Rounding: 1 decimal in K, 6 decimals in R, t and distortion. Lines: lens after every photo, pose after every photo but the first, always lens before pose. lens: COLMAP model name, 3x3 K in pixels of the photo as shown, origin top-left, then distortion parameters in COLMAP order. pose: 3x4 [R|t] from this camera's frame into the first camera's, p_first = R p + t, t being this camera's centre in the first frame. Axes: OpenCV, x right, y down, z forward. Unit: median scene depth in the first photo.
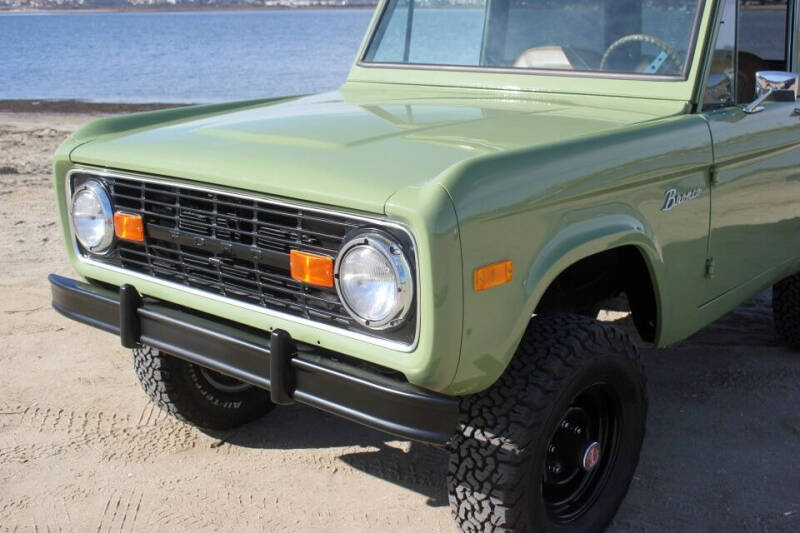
lens RADIAL K [[971.3, 0, 400.0], [0, 971.3, 266.5], [0, 0, 1]] dist [0.021830, 0.015558]
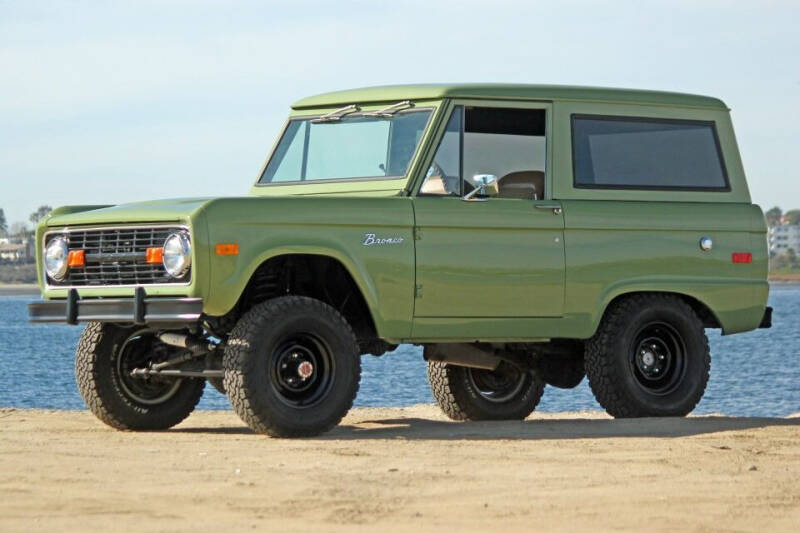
lens RADIAL K [[4572.3, 0, 400.0], [0, 4572.3, 266.5], [0, 0, 1]] dist [0.068026, 3.600120]
pose [[0.971411, -0.001034, -0.237402, 2.245764], [-0.057310, 0.969395, -0.238725, 1.909320], [0.230383, 0.245505, 0.941621, -6.622782]]
